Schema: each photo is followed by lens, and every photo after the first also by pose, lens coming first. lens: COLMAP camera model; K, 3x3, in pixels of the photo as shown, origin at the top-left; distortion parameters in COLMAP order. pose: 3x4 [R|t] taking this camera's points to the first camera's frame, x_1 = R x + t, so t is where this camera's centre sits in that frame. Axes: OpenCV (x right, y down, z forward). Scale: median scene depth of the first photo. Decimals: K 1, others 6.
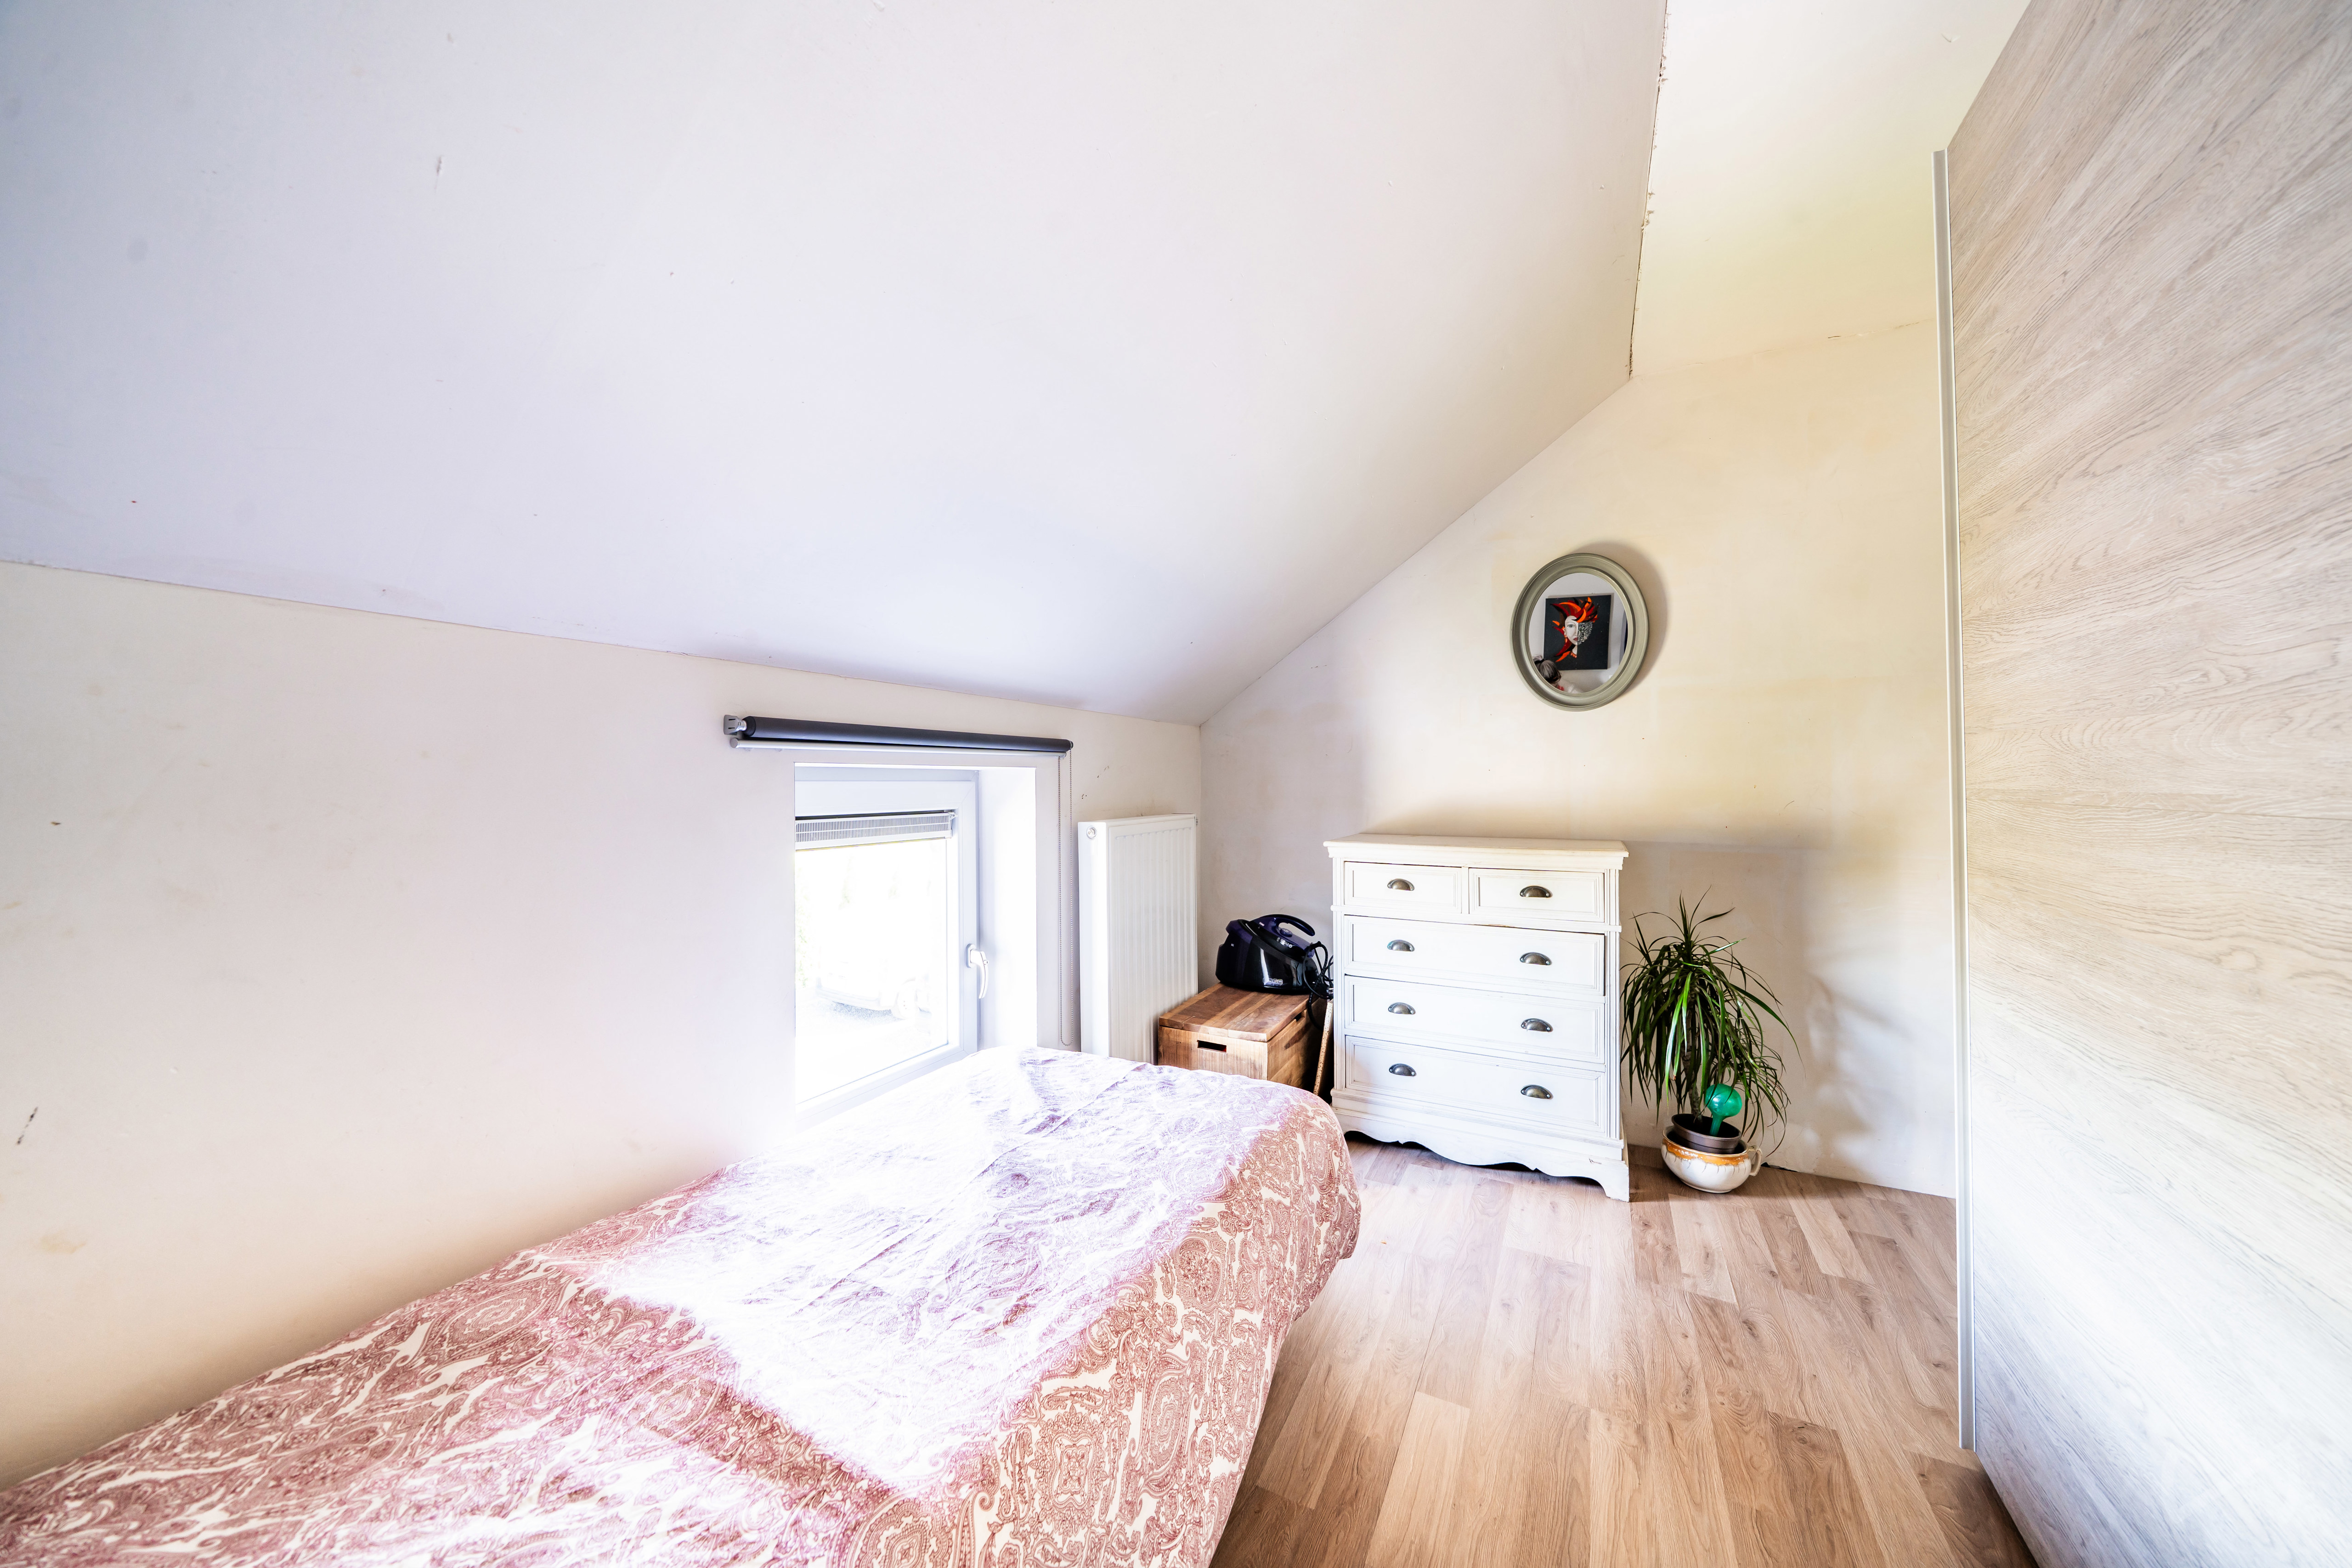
lens RADIAL K [[788.4, 0, 1175.4], [0, 788.4, 782.2], [0, 0, 1]] dist [-0.006260, 0.000004]
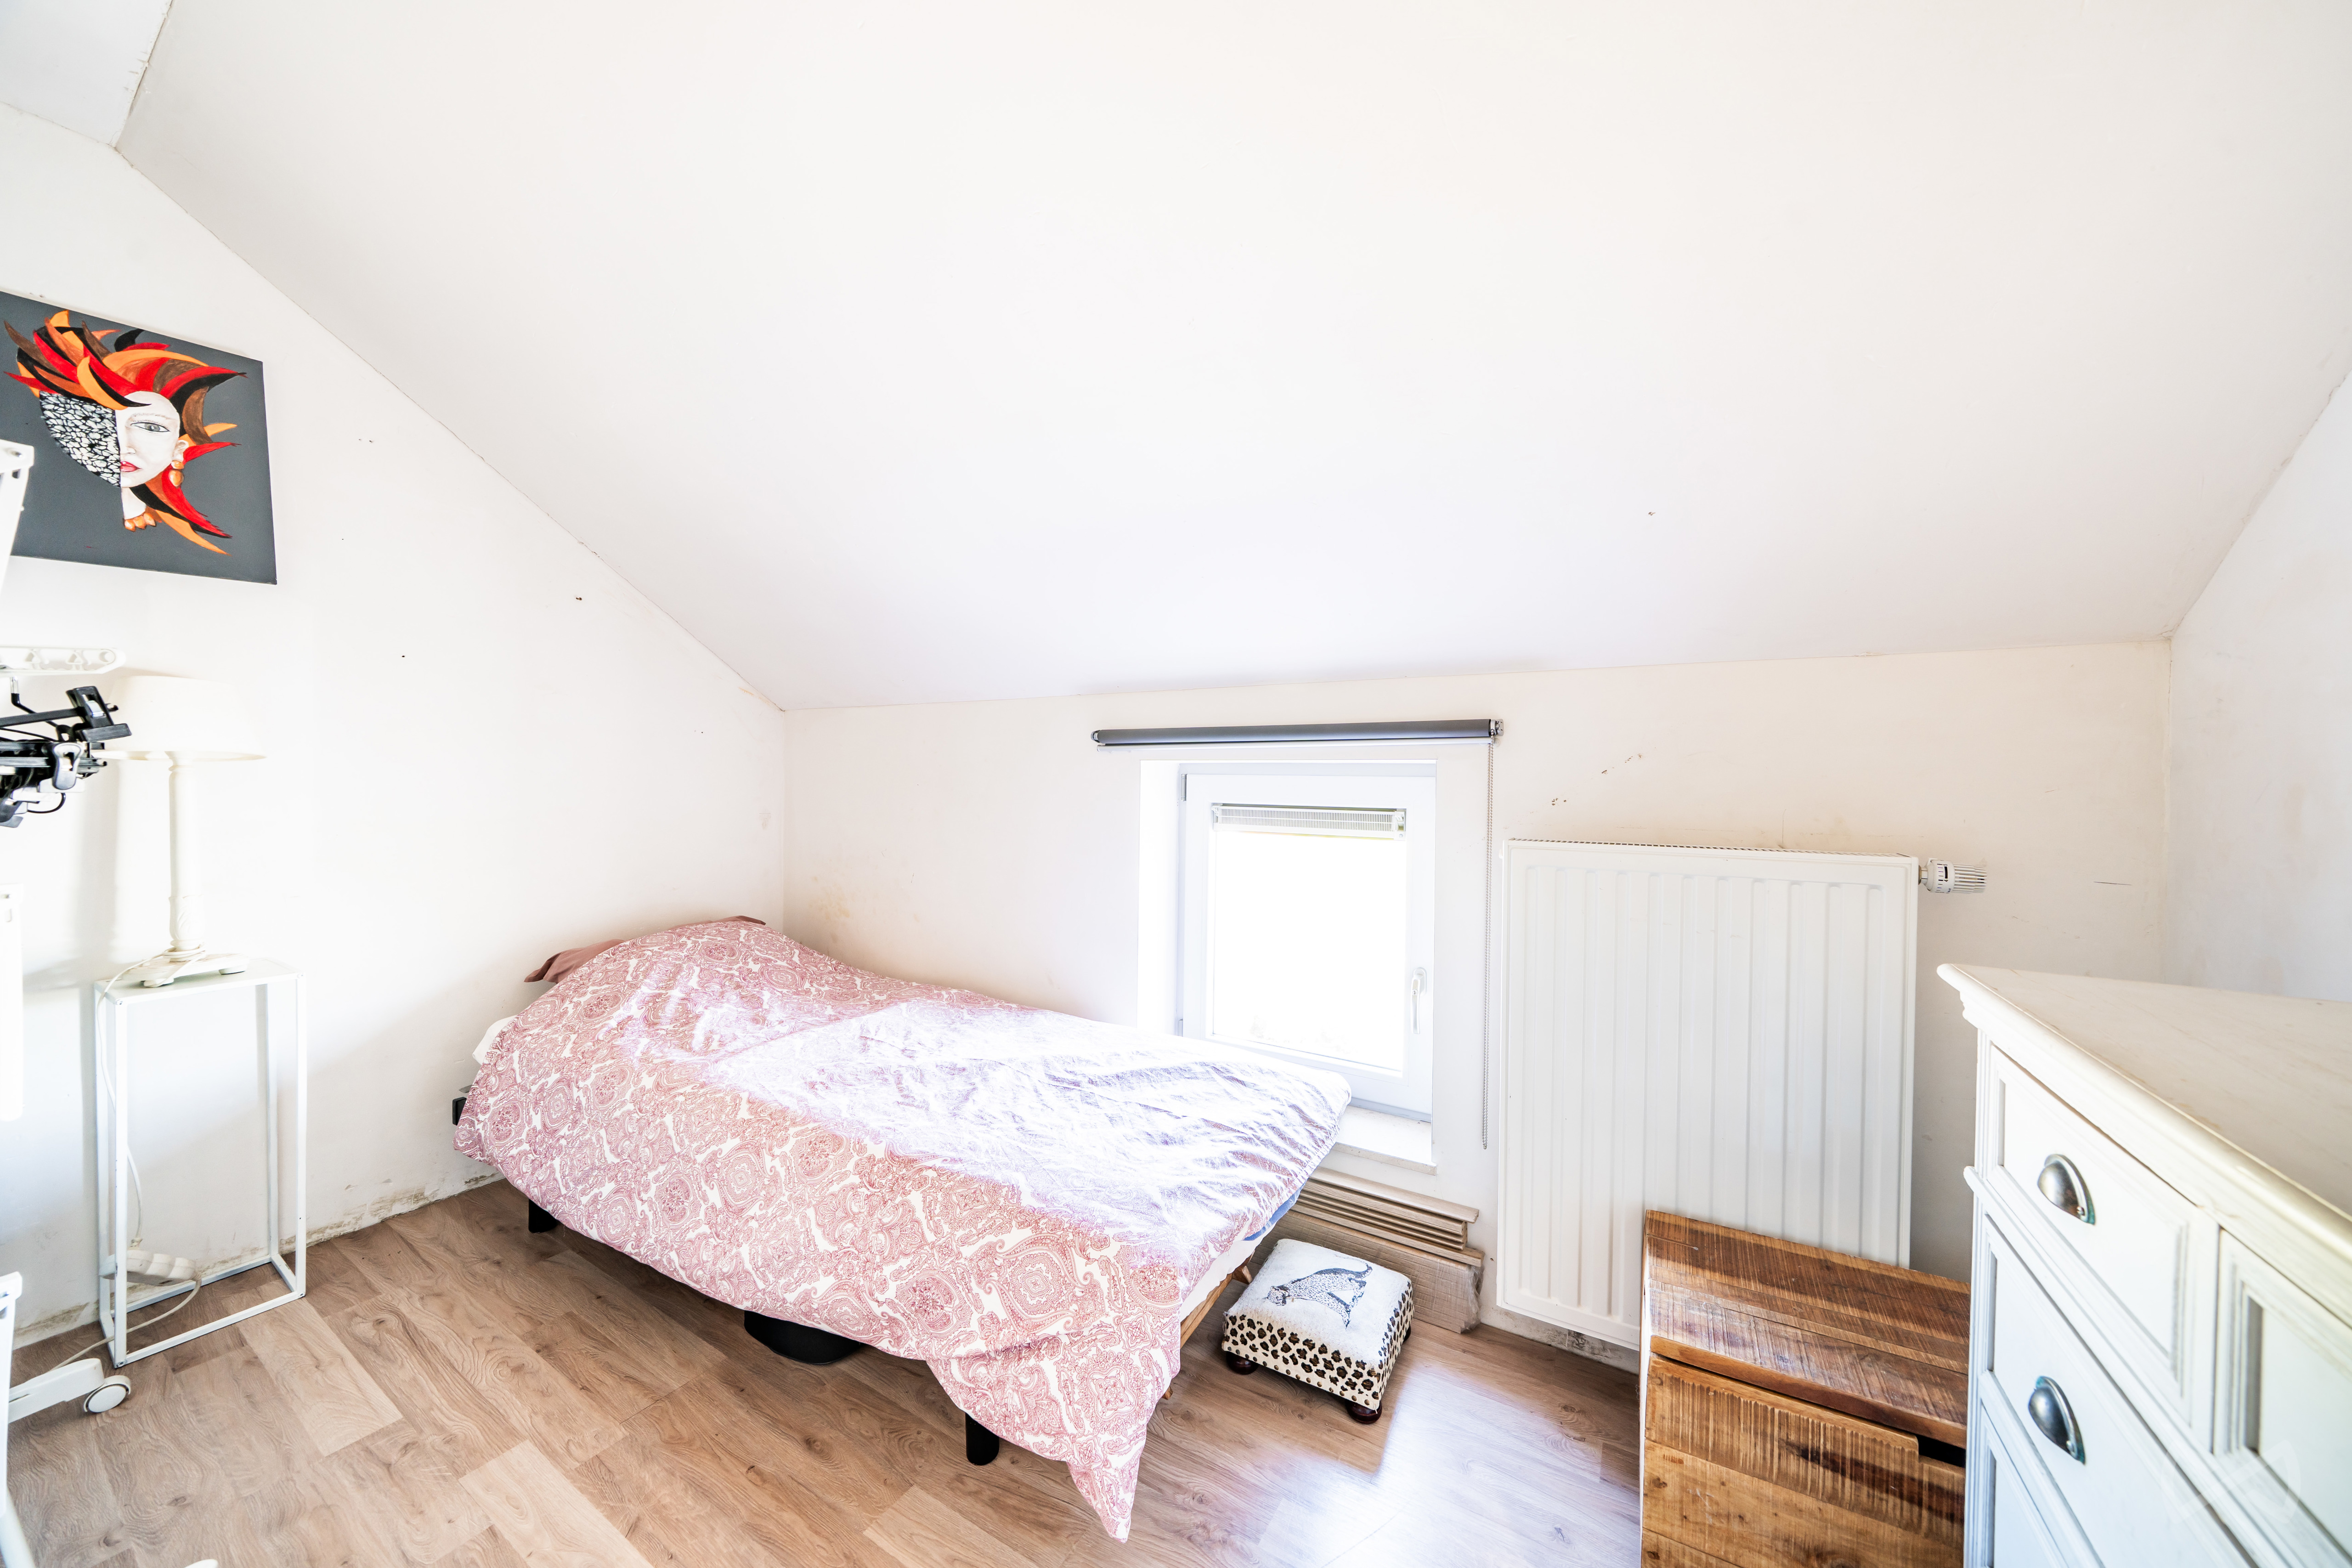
lens RADIAL K [[788.4, 0, 1175.4], [0, 788.4, 782.2], [0, 0, 1]] dist [-0.006260, 0.000004]
pose [[-0.056518, 0.010225, -0.998349, 0.947174], [-0.011045, 0.999880, 0.010866, -0.002554], [0.998340, 0.011640, -0.056399, 1.227238]]
